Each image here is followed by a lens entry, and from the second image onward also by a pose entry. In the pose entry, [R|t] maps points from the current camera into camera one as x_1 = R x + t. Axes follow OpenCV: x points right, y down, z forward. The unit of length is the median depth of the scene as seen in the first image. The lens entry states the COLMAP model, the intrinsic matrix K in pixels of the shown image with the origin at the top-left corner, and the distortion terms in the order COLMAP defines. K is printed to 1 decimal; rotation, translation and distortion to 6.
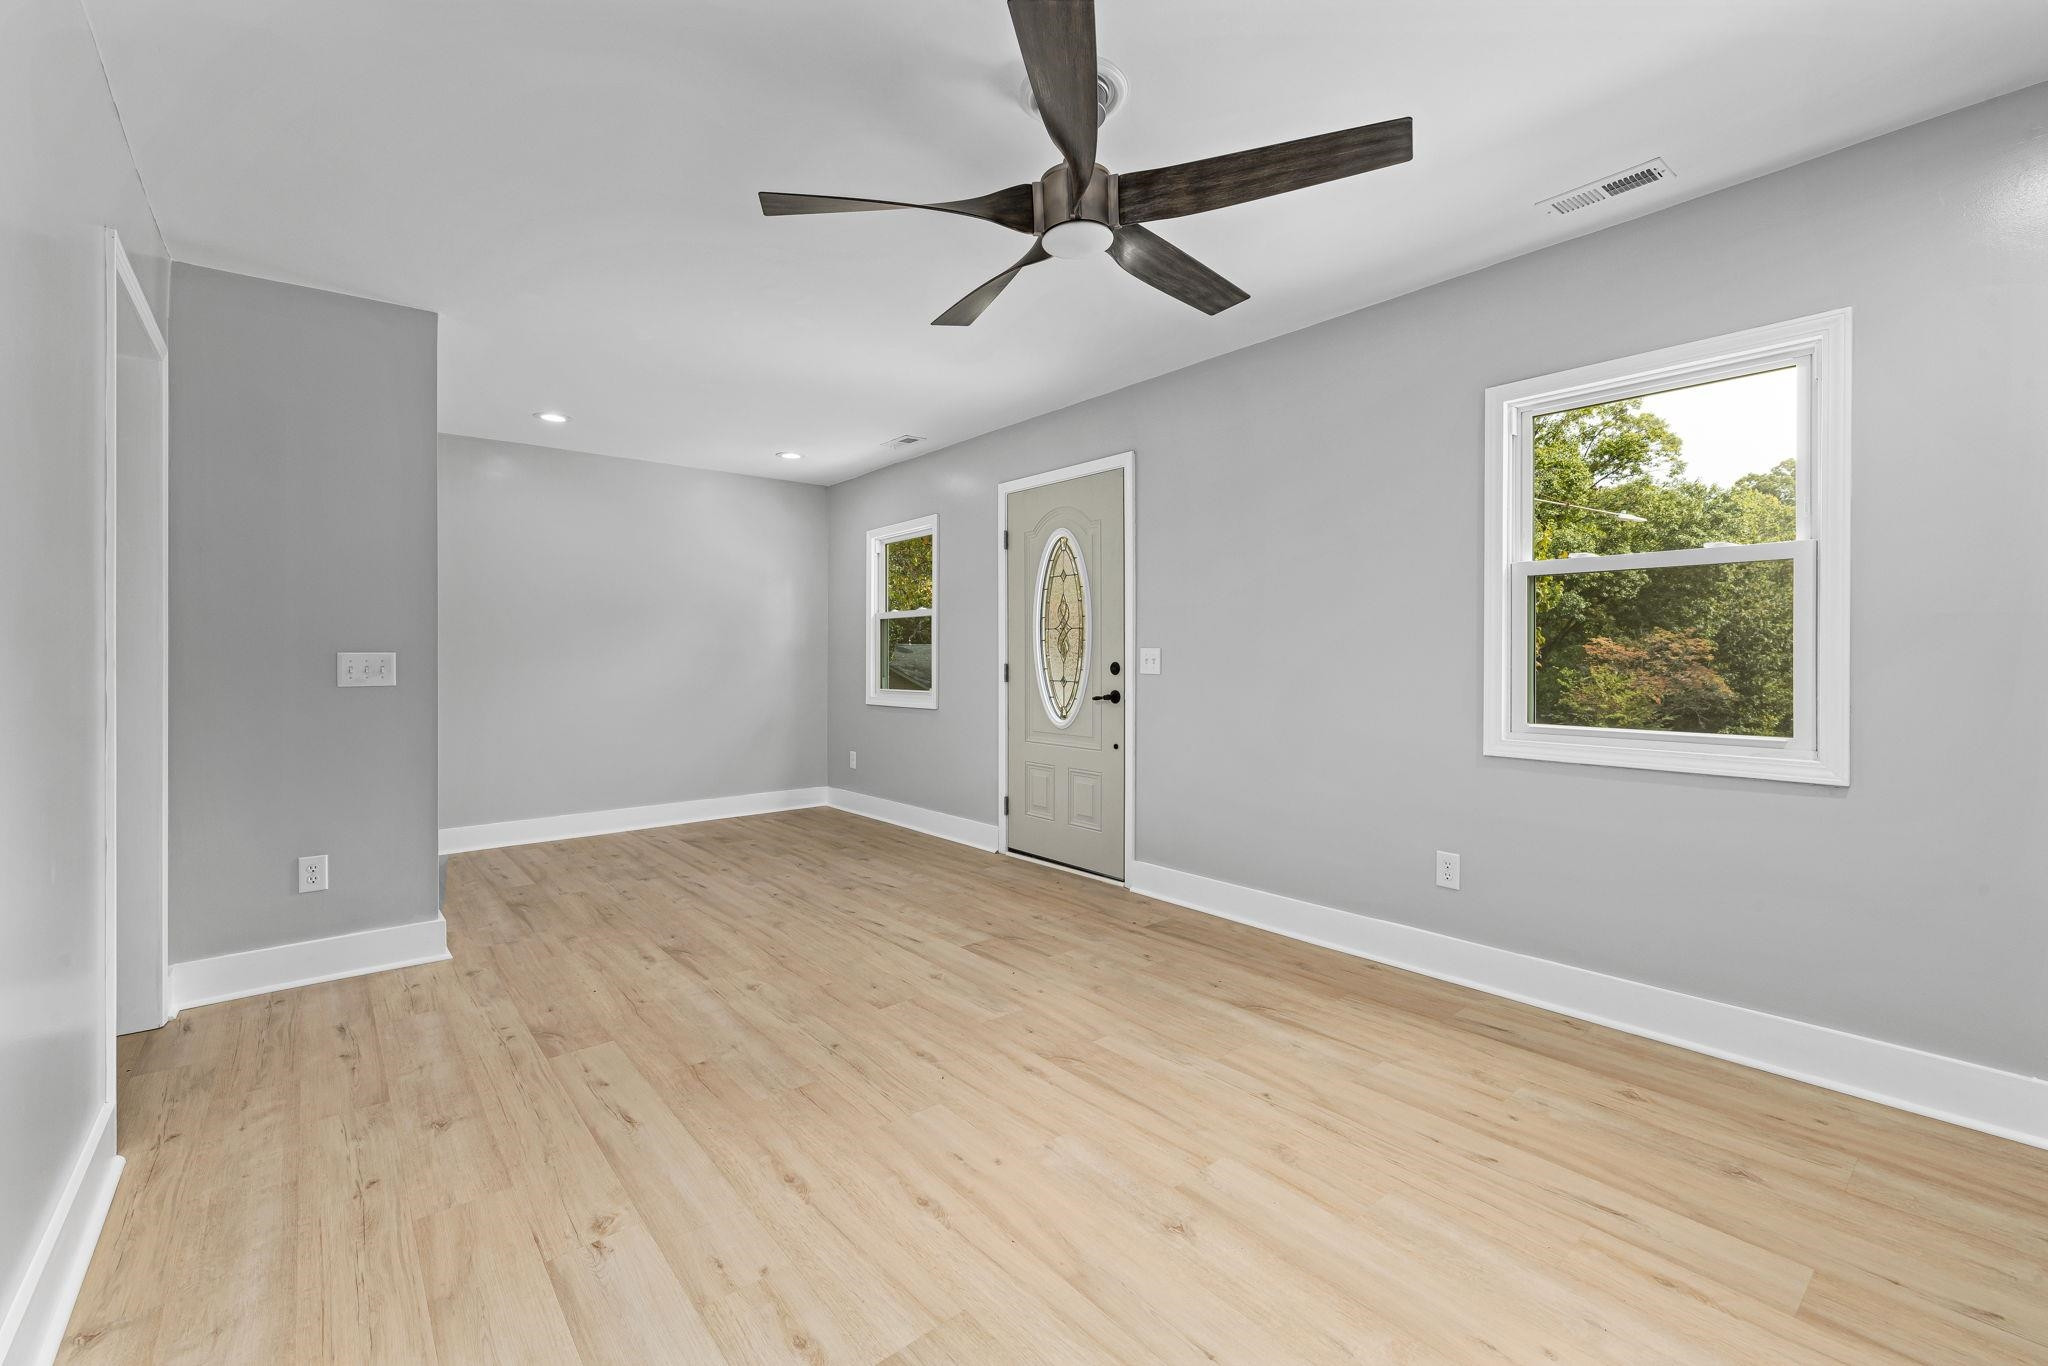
lens RADIAL K [[865.0, 0, 1013.5], [0, 865.0, 655.0], [0, 0, 1]] dist [0.000643, -0.000099]
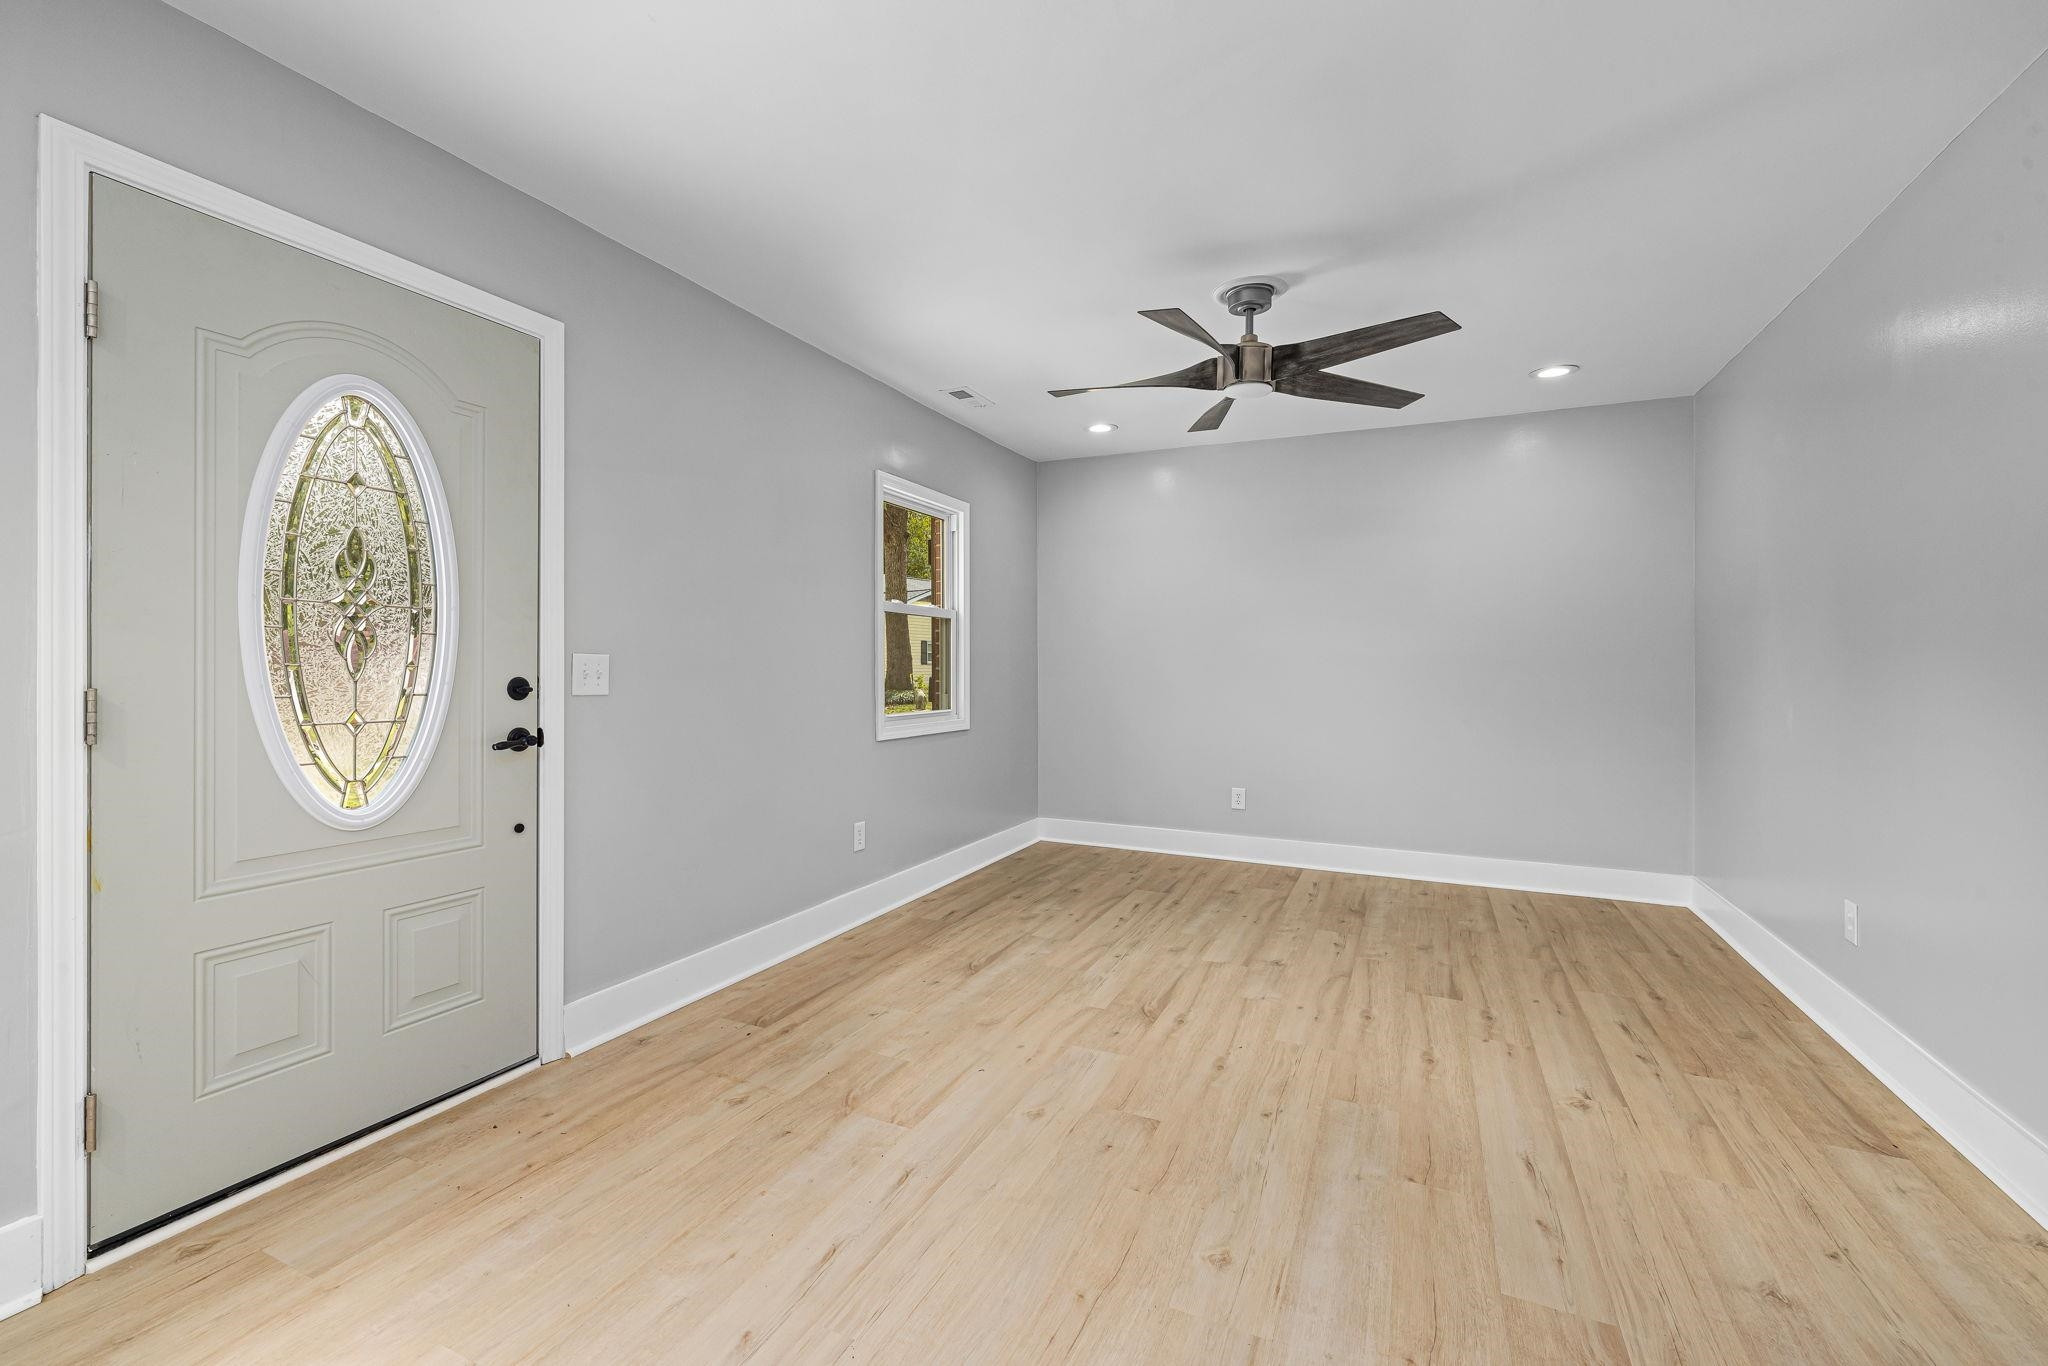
lens RADIAL K [[860.2, 0, 1012.0], [0, 860.2, 663.6], [0, 0, 1]] dist [-0.001010, -0.000519]
pose [[-0.430237, 0.005286, 0.902700, -0.529951], [-0.003380, 0.999966, -0.007466, 0.002466], [-0.902710, -0.006263, -0.430205, 0.967265]]
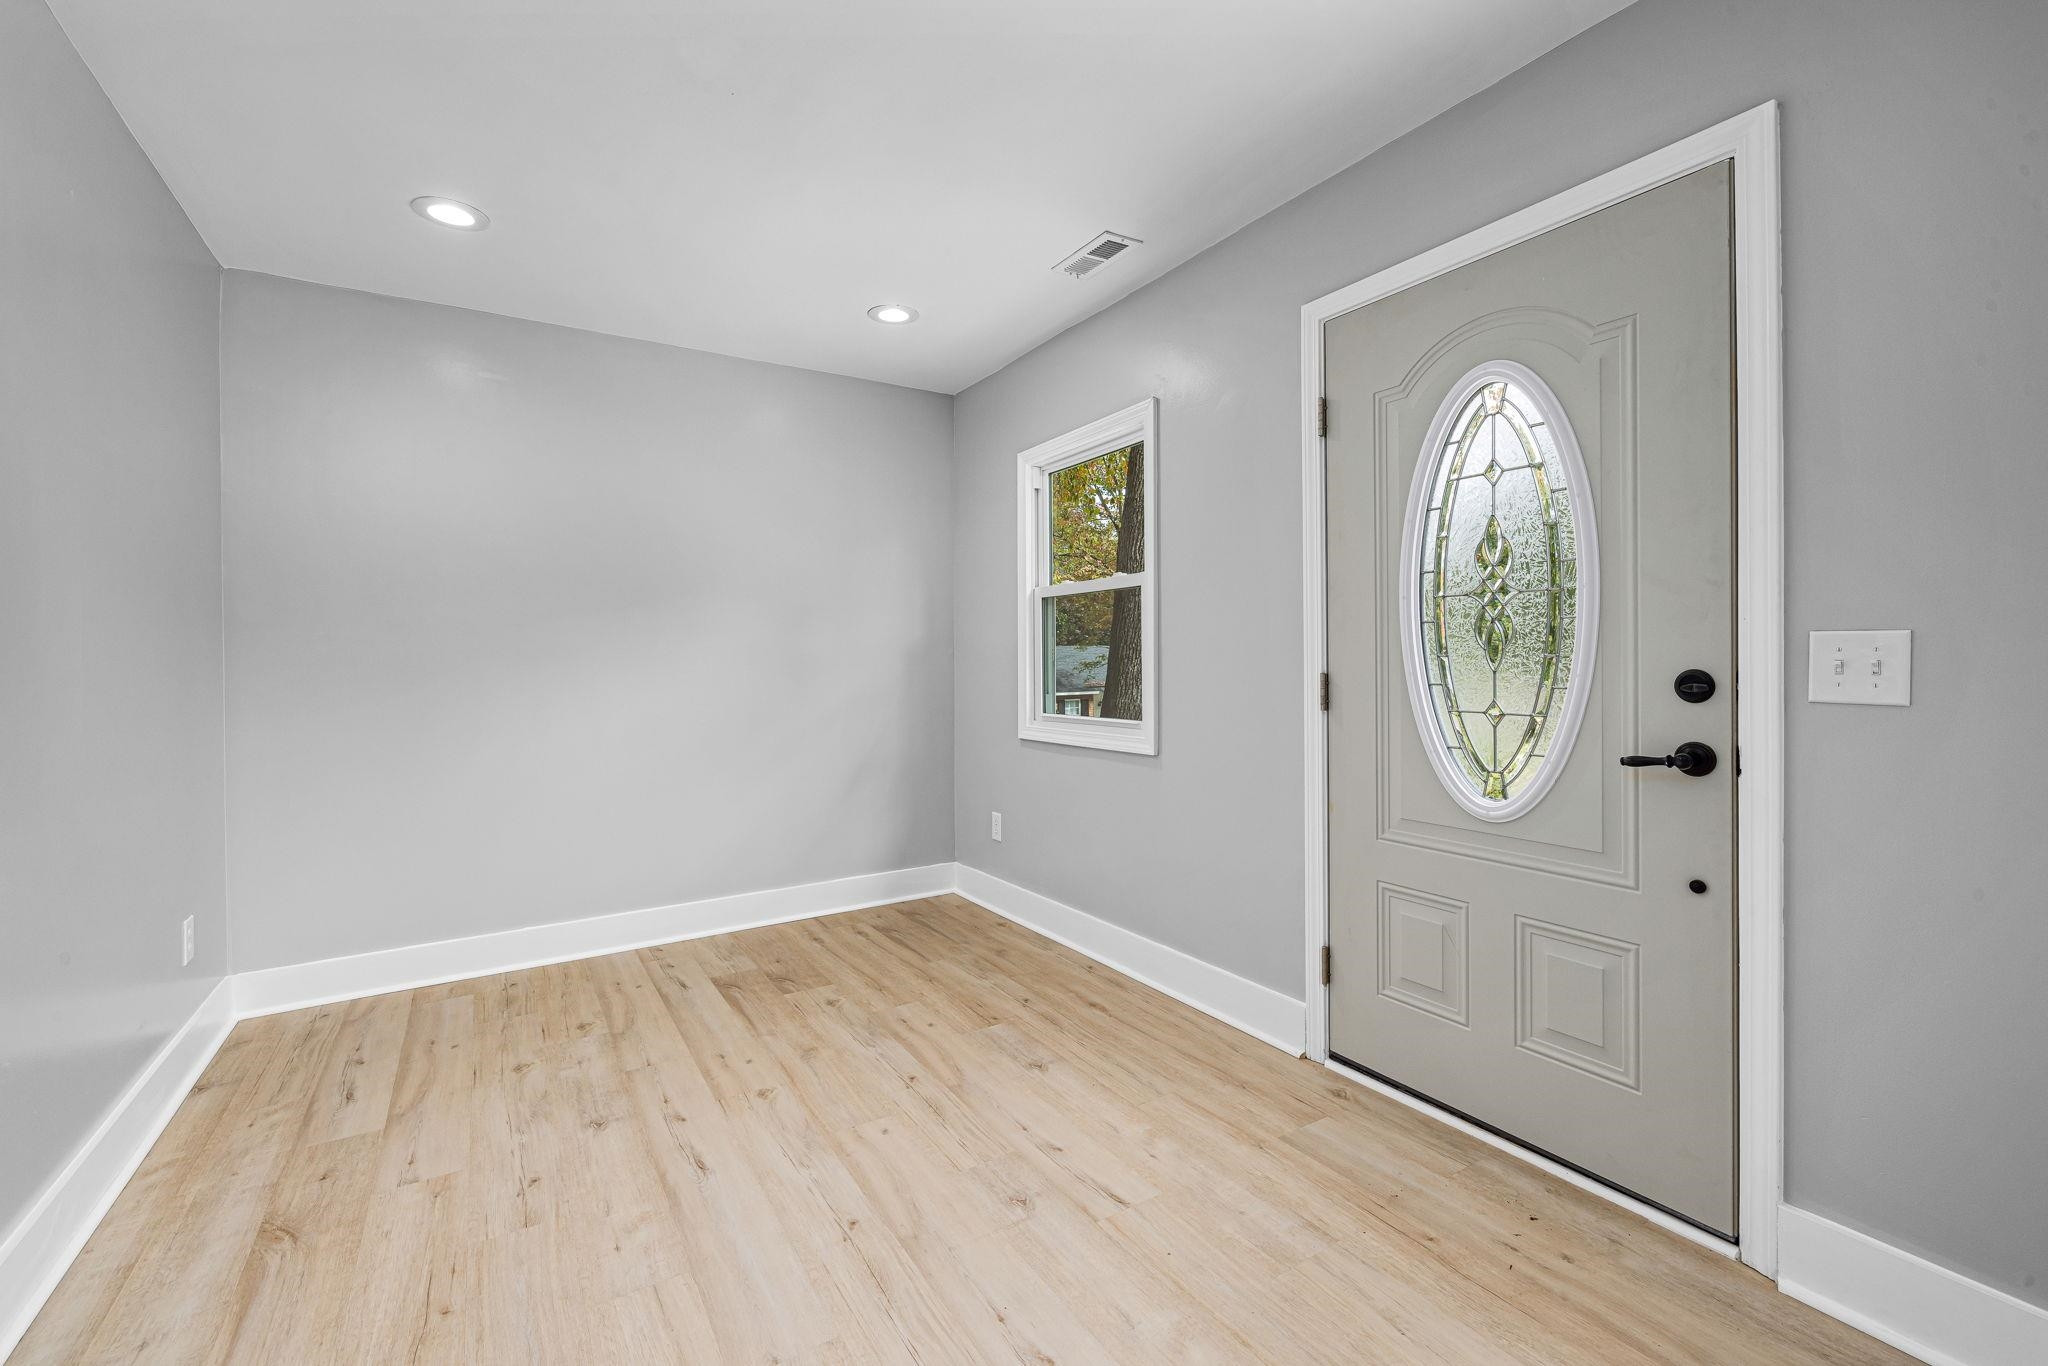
lens RADIAL K [[860.2, 0, 1012.0], [0, 860.2, 663.6], [0, 0, 1]] dist [-0.001010, -0.000519]
pose [[0.991123, -0.004817, -0.132861, -0.138110], [0.005843, 0.999956, 0.007335, 0.000656], [0.132820, -0.008046, 0.991108, 0.585593]]
